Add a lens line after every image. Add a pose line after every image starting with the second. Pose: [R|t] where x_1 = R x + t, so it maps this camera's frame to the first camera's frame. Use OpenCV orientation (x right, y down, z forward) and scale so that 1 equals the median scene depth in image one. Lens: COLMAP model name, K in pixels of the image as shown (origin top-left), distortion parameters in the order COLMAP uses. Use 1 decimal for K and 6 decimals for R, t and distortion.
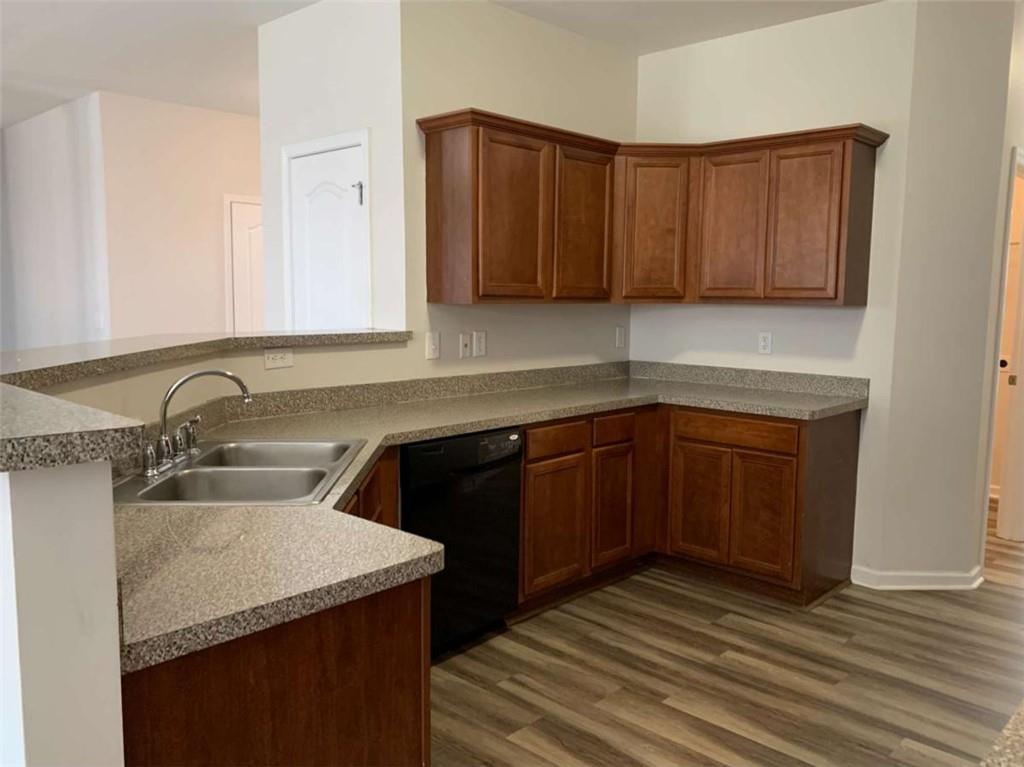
lens RADIAL K [[797.7, 0, 512.0], [0, 797.7, 383.5], [0, 0, 1]] dist [-0.009207, 0.048829]
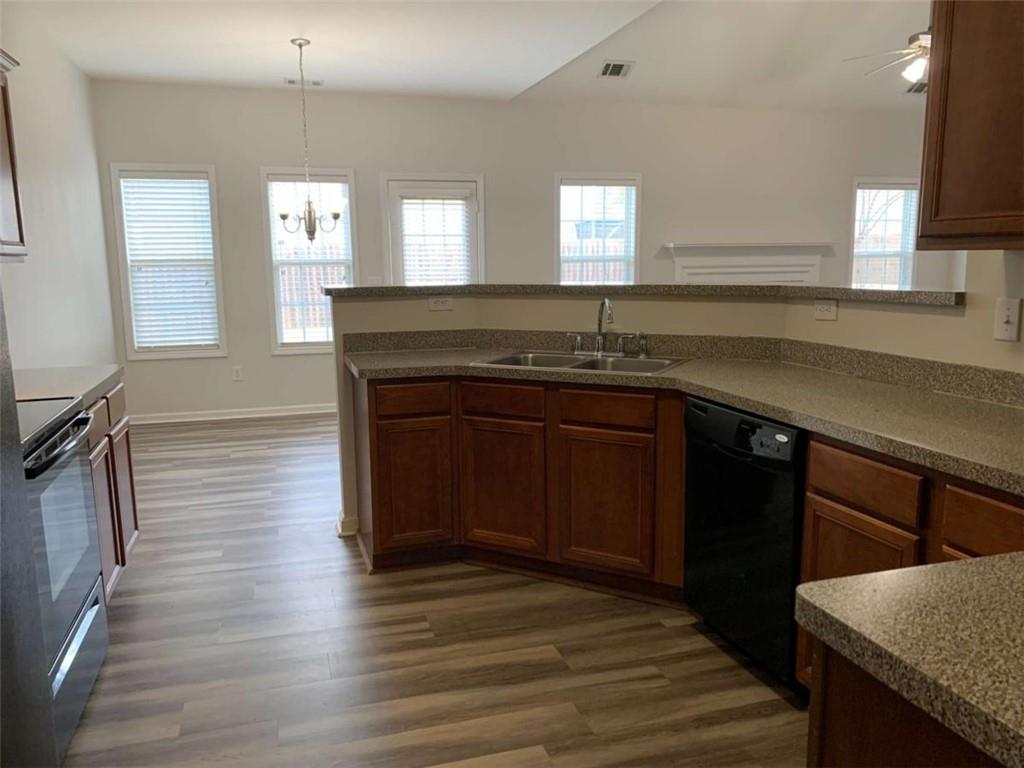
lens RADIAL K [[797.7, 0, 512.0], [0, 797.7, 384.0], [0, 0, 1]] dist [-0.009207, 0.048829]
pose [[-0.491107, 0.136337, -0.860364, 0.771611], [-0.083525, 0.975755, 0.202299, -0.111780], [0.867086, 0.171212, -0.467813, 1.164096]]
